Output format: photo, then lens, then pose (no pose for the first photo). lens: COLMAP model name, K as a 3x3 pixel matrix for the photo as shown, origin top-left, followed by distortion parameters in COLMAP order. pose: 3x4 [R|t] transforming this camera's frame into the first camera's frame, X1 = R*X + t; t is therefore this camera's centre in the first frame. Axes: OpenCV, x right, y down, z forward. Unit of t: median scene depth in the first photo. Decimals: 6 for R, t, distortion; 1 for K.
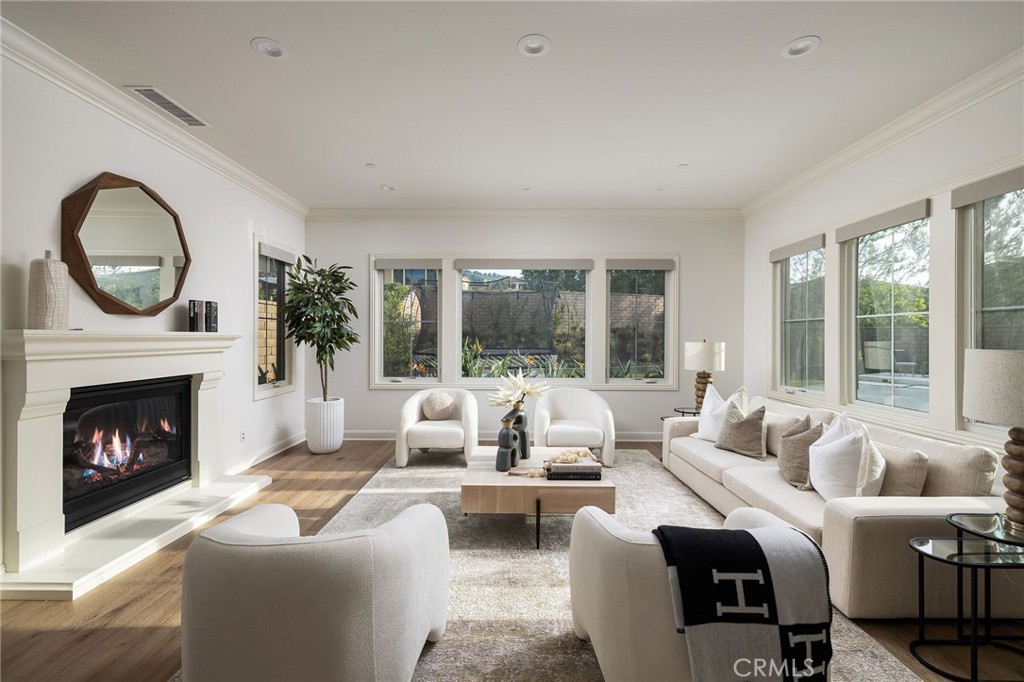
lens RADIAL K [[421.4, 0, 516.7], [0, 421.4, 341.9], [0, 0, 1]] dist [-0.002345, -0.000818]
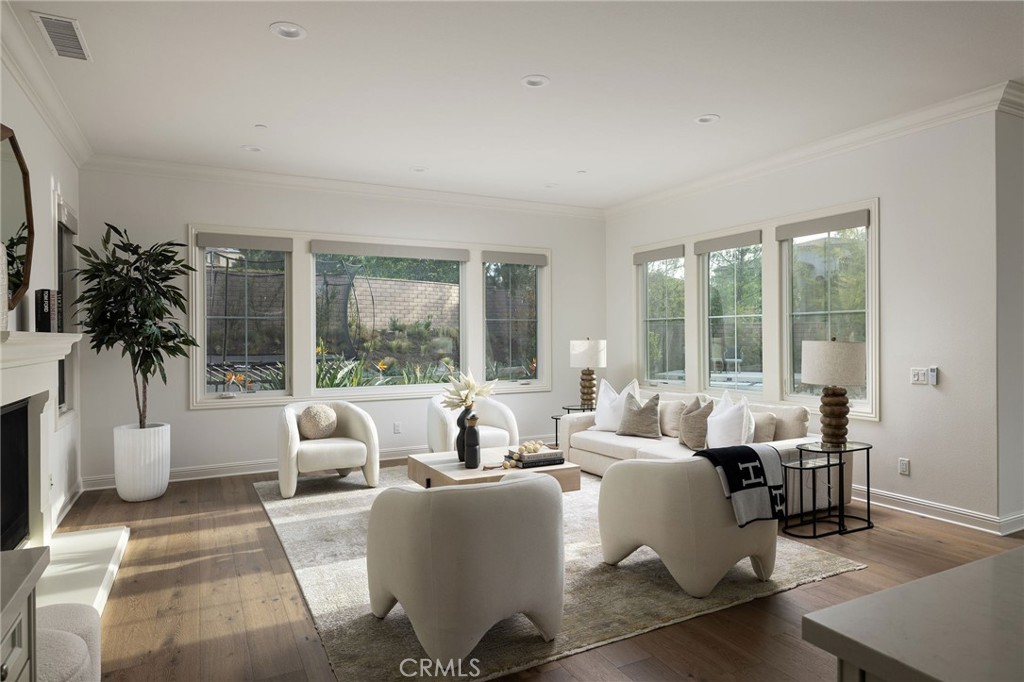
lens RADIAL K [[591.8, 0, 509.8], [0, 591.8, 343.8], [0, 0, 1]] dist [-0.018856, 0.001600]
pose [[0.891070, -0.014036, 0.453649, -0.432022], [0.014014, 0.999896, 0.003409, 0.002364], [-0.453650, 0.003320, 0.891174, -0.225309]]
